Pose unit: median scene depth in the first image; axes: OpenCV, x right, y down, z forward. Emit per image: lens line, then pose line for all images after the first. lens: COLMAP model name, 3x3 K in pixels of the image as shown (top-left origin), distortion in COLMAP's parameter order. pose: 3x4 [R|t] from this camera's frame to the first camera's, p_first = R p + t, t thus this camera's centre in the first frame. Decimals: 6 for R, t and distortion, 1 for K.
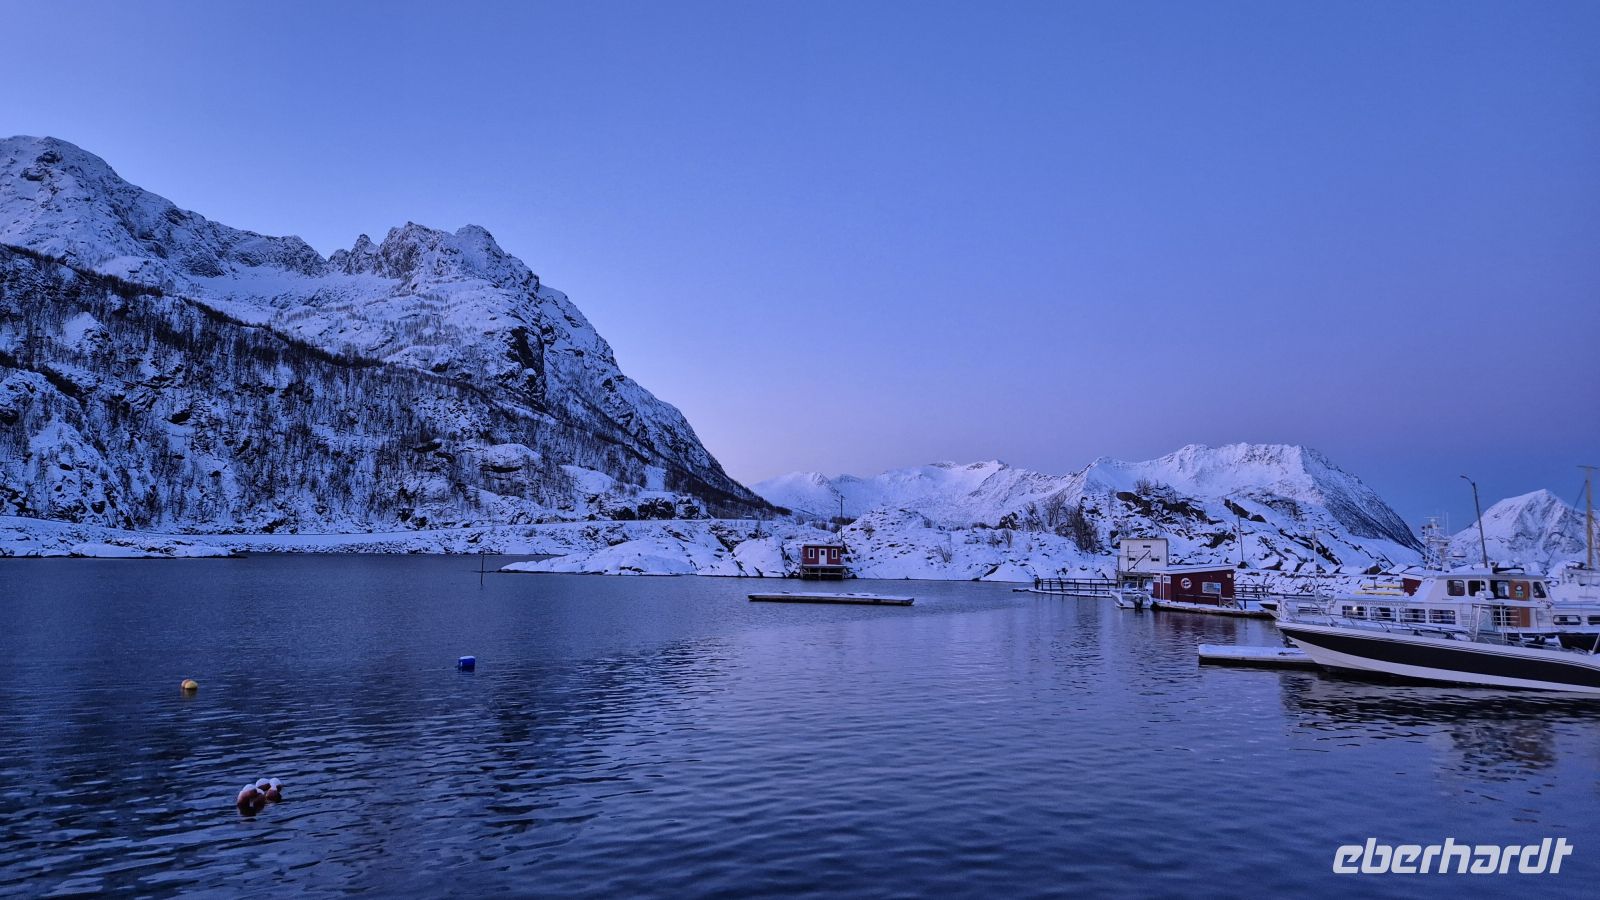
lens RADIAL K [[1067.7, 0, 799.9], [0, 1067.7, 443.0], [0, 0, 1]] dist [0.095016, -0.082854]
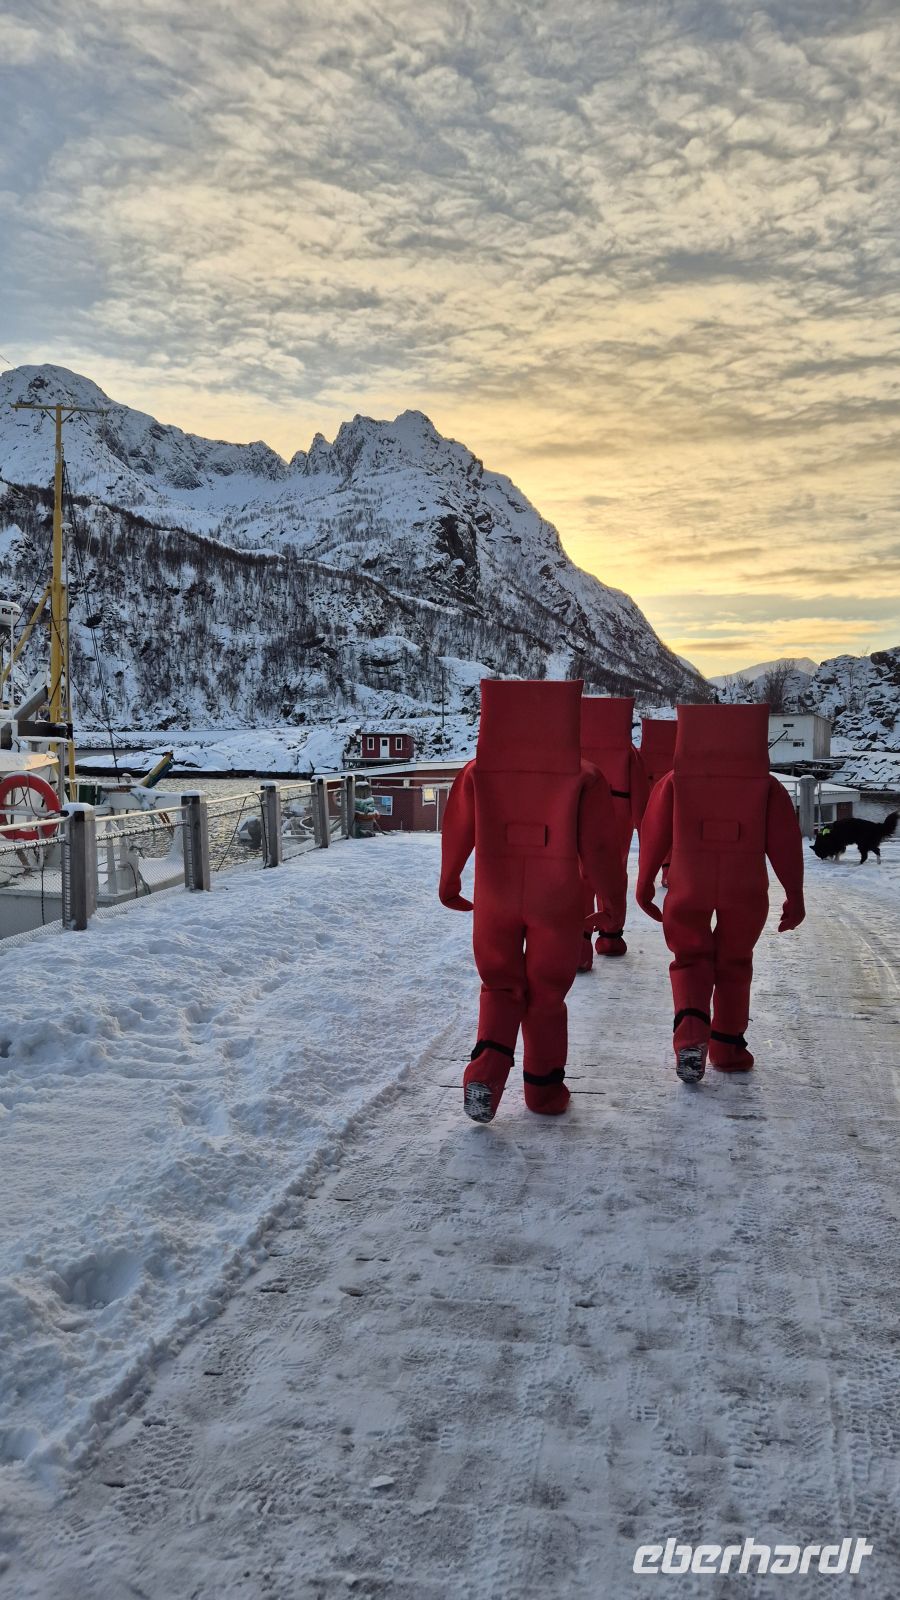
lens RADIAL K [[1080.9, 0, 453.7], [0, 1080.9, 825.2], [0, 0, 1]] dist [0.099996, -0.091642]
pose [[0.955705, 0.011053, -0.294120, 0.069103], [0.039910, 0.985199, 0.166704, 0.007229], [0.291610, -0.171058, 0.941118, 0.058121]]
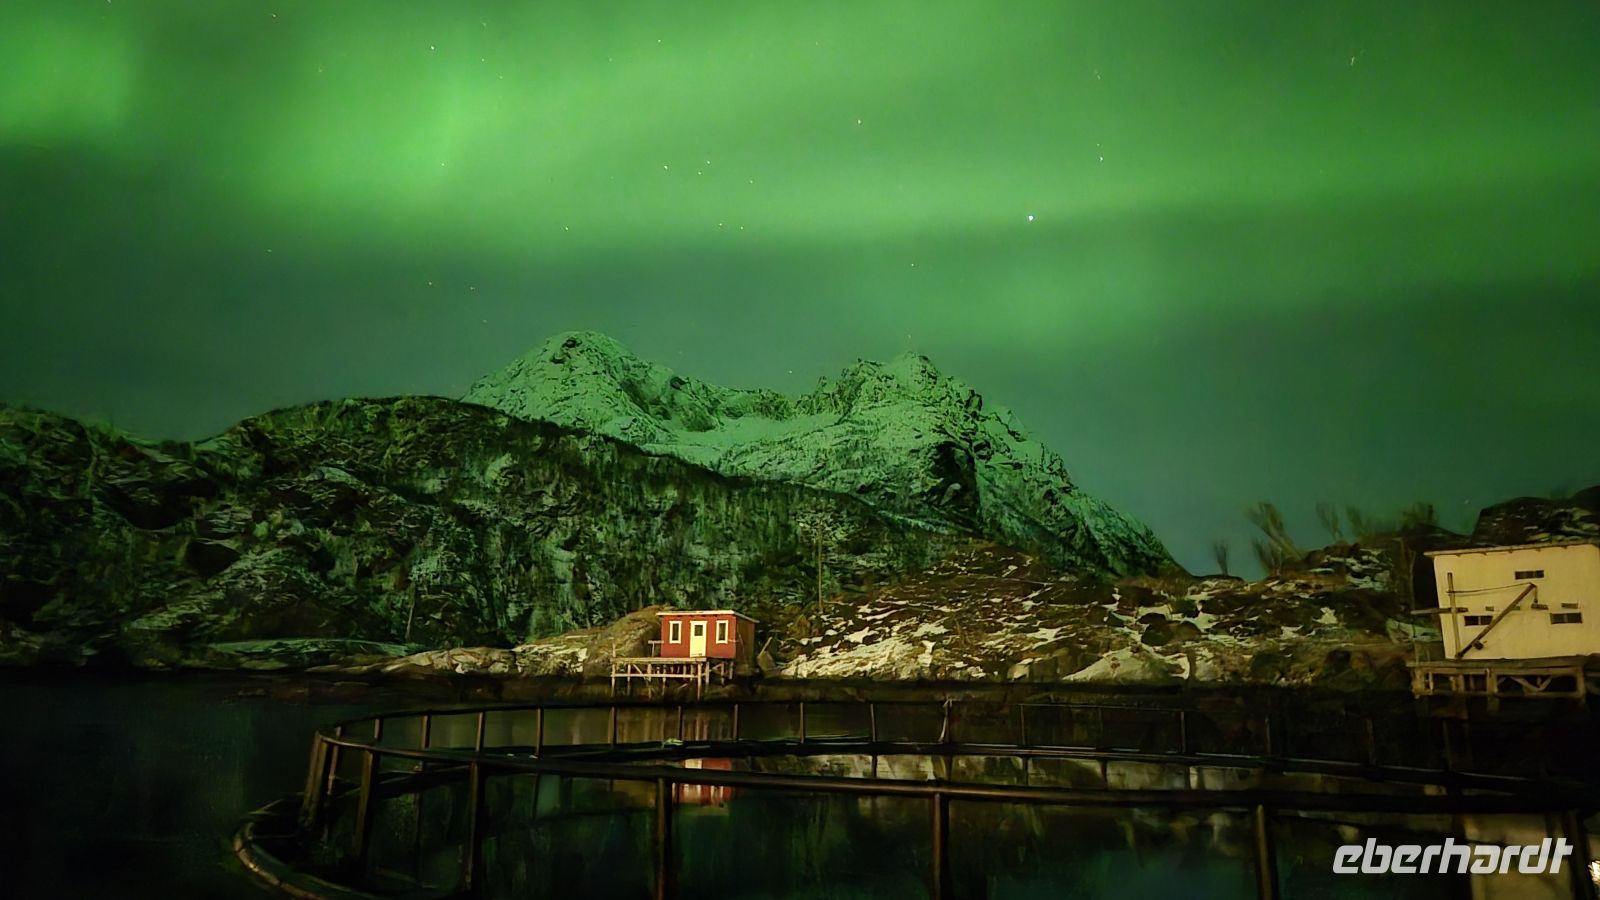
lens RADIAL K [[1080.9, 0, 794.3], [0, 1080.9, 452.2], [0, 0, 1]] dist [0.099996, -0.091642]
pose [[0.900044, -0.093406, -0.425672, 0.058481], [0.046829, 0.991834, -0.118623, 0.019302], [0.433276, 0.086832, 0.897069, 0.138295]]
